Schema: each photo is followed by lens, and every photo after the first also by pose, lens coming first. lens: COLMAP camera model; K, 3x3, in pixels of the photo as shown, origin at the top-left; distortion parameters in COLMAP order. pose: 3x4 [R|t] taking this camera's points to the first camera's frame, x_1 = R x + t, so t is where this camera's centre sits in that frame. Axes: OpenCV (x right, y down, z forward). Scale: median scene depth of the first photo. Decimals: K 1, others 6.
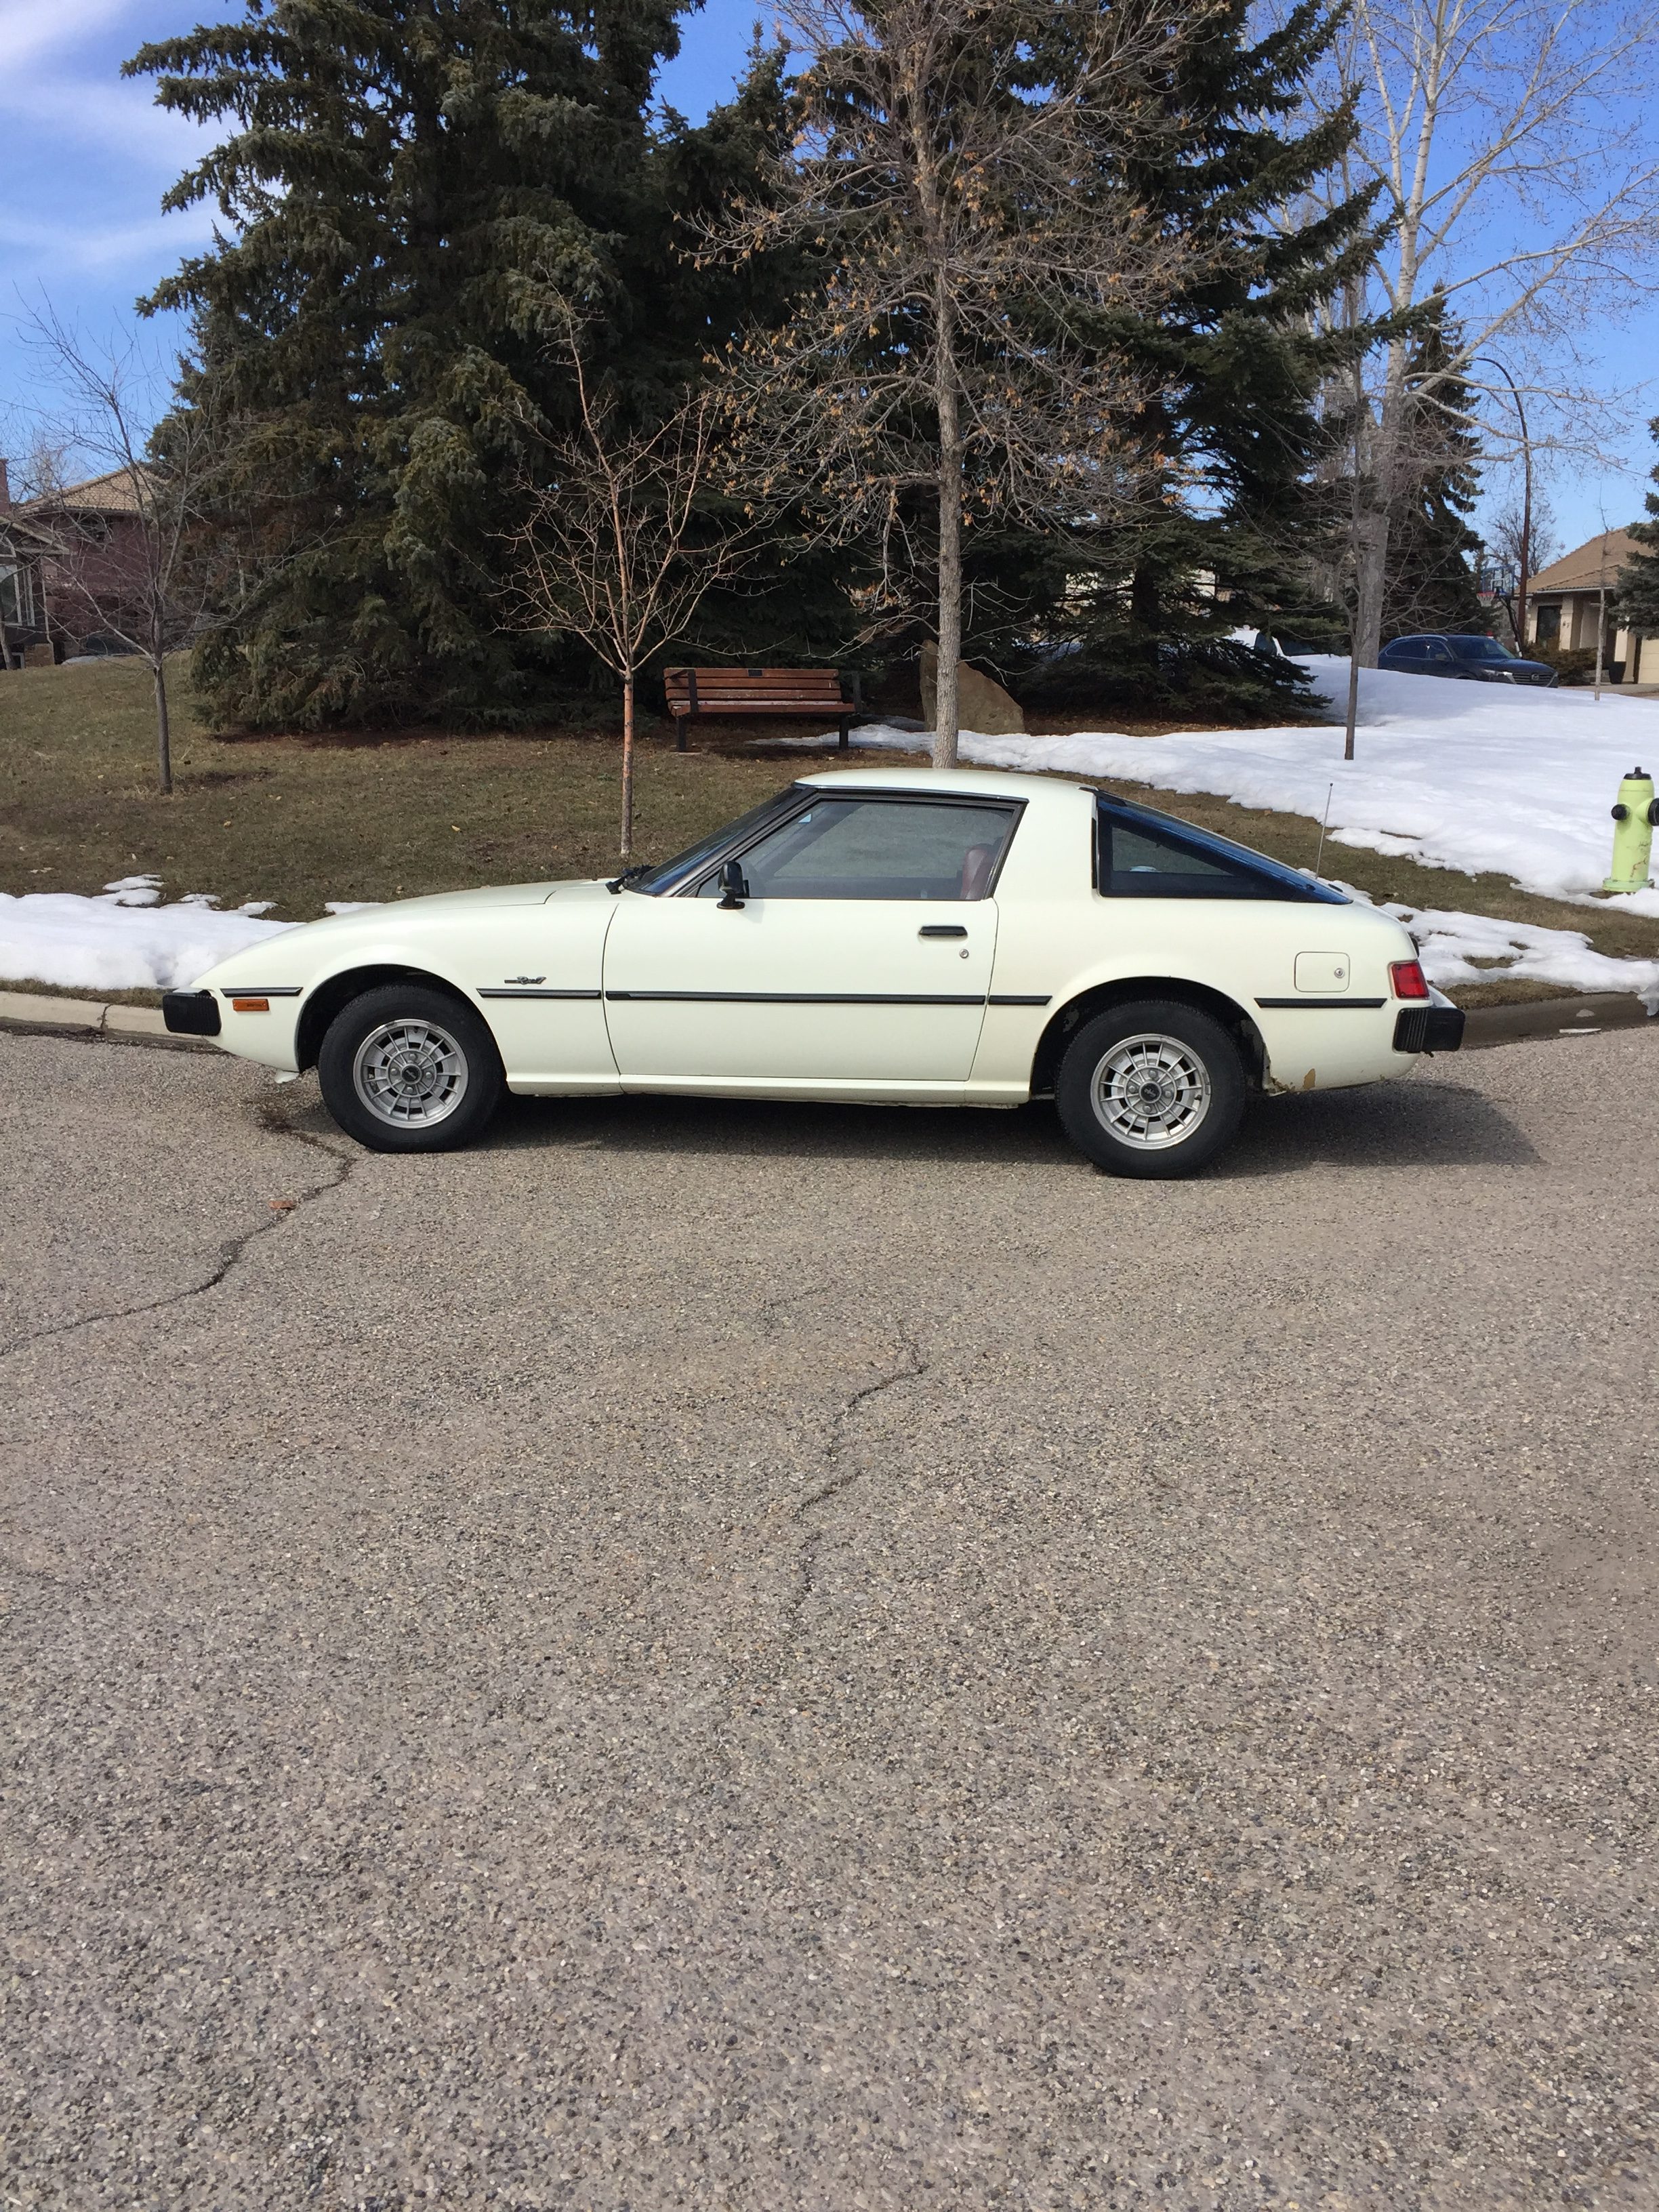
lens RADIAL K [[1905.0, 0, 829.5], [0, 1905.0, 1106.0], [0, 0, 1]] dist [0.096508, -0.140509]
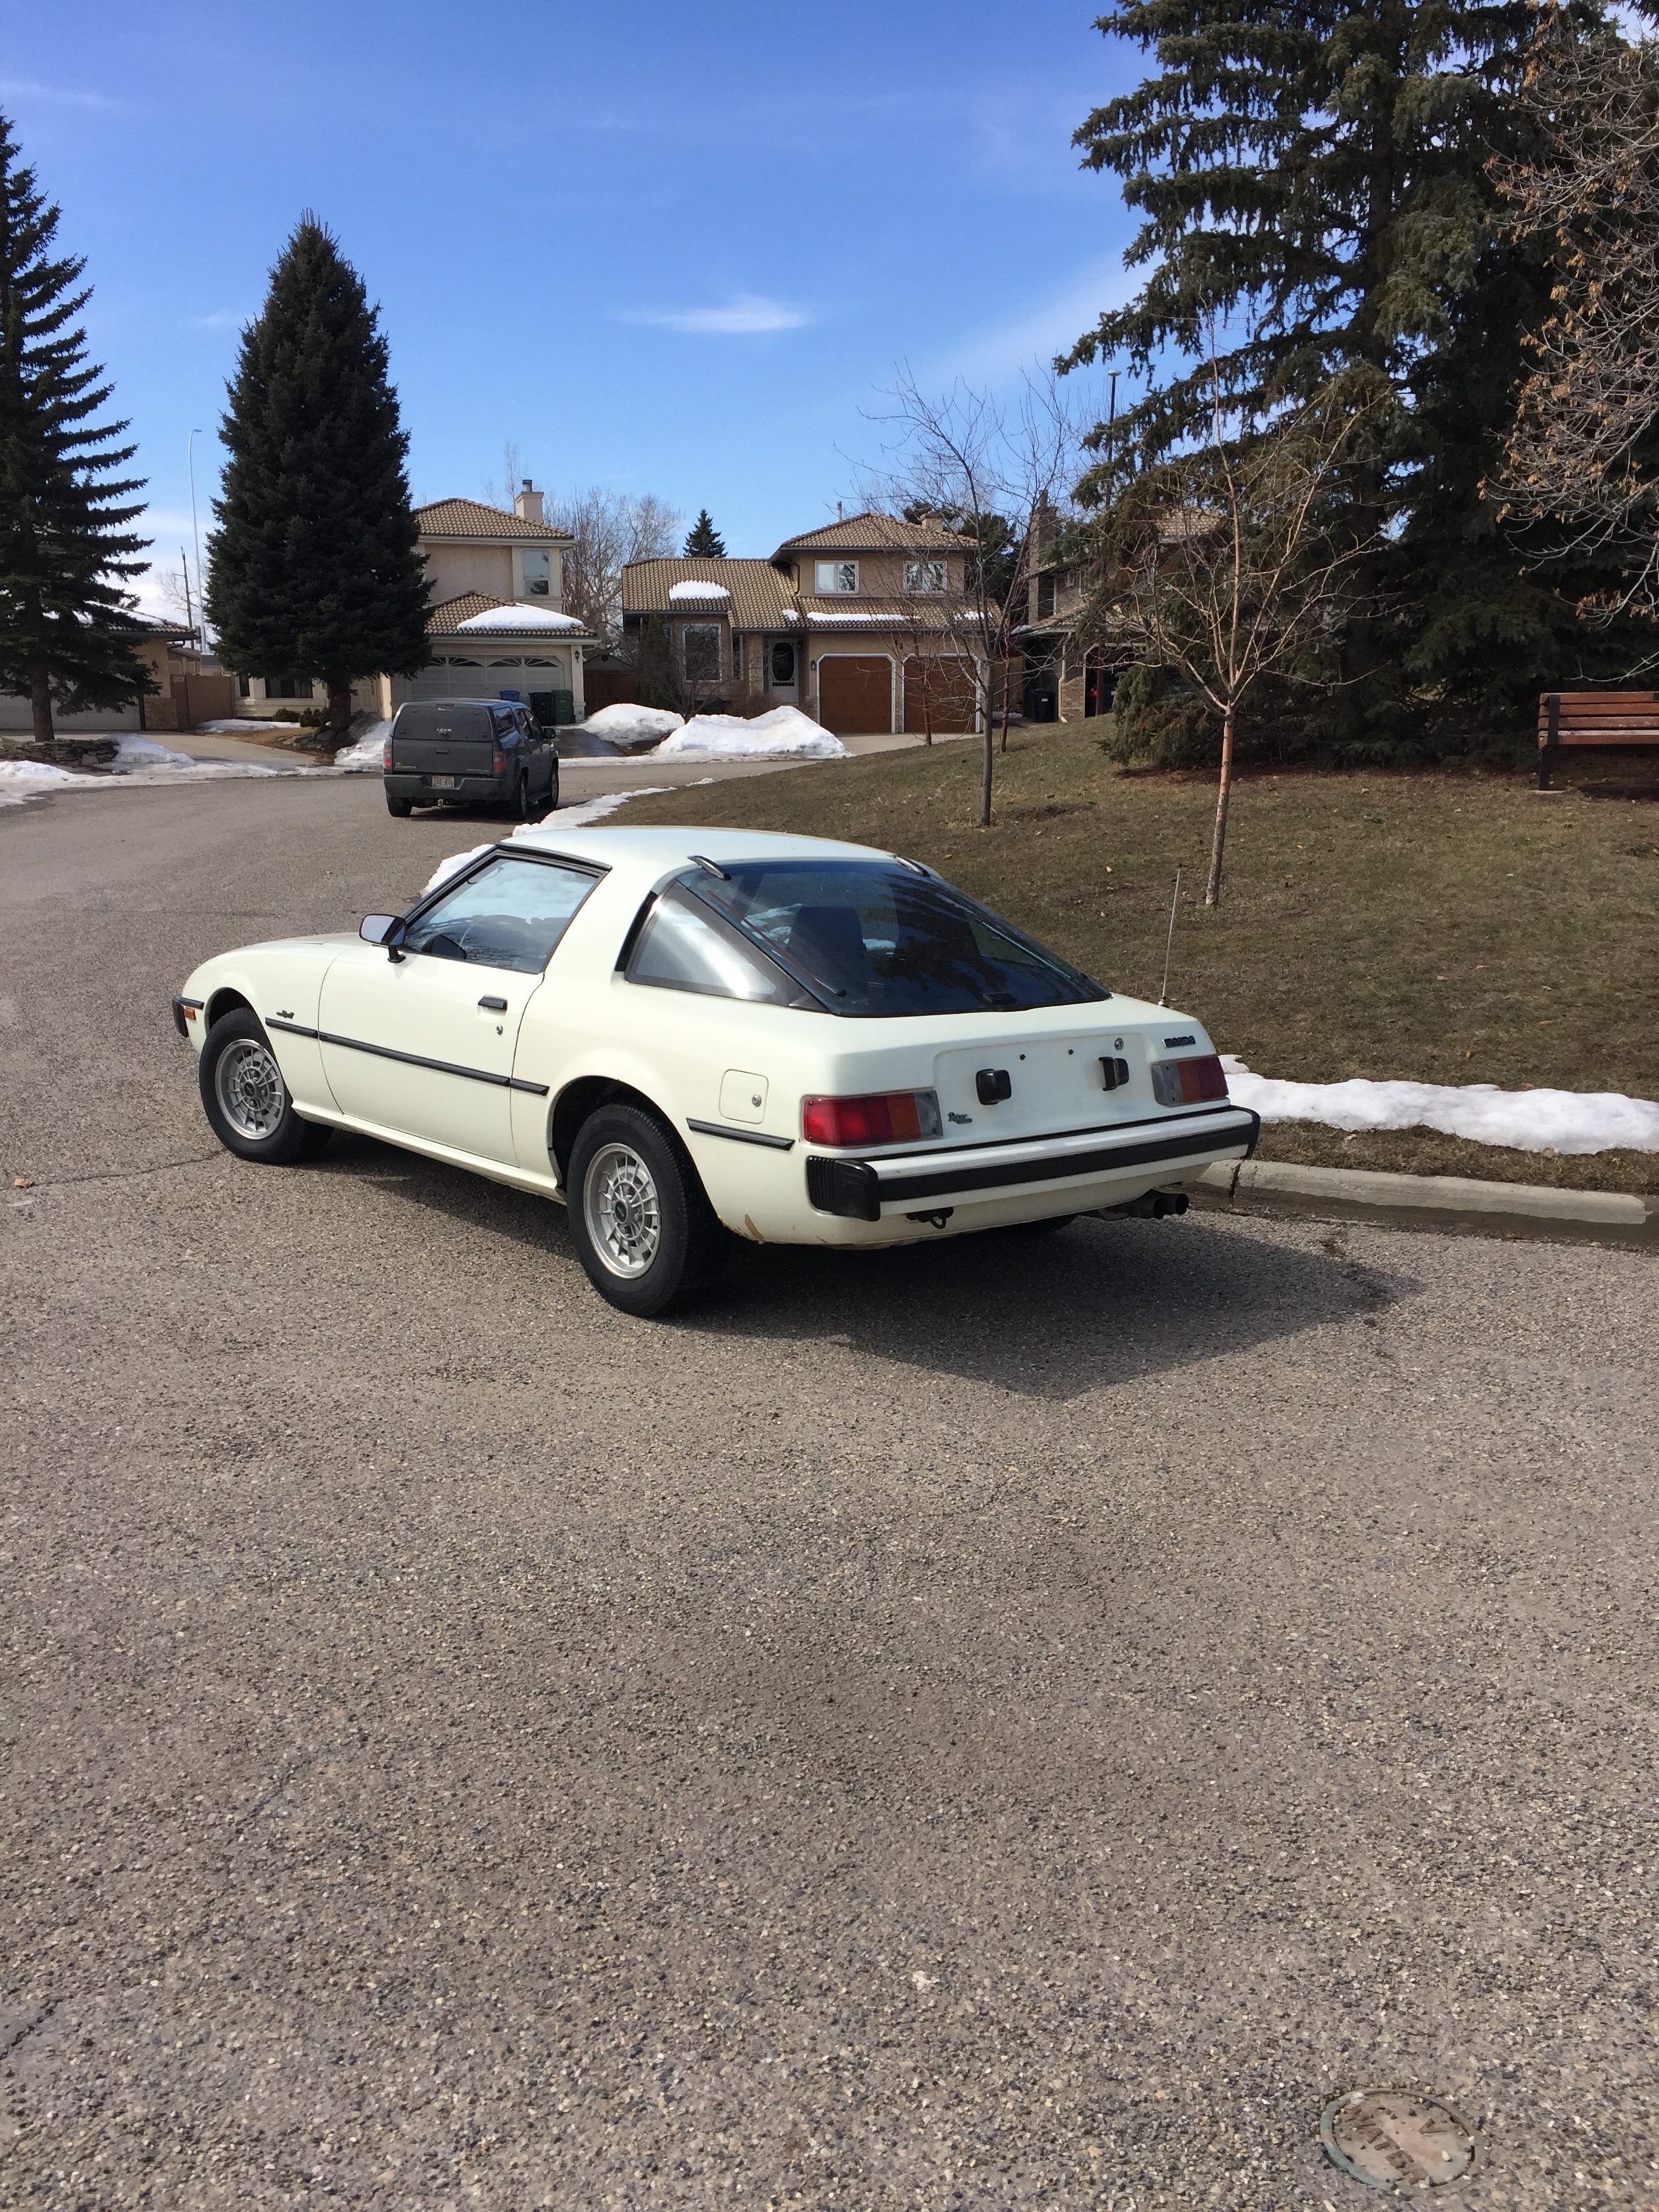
lens RADIAL K [[1905.0, 0, 829.5], [0, 1905.0, 1106.0], [0, 0, 1]] dist [0.096508, -0.140509]
pose [[0.735536, 0.127407, -0.665398, 0.785740], [-0.134678, 0.990053, 0.040697, -0.099327], [0.663965, 0.059680, 0.745379, 0.402569]]
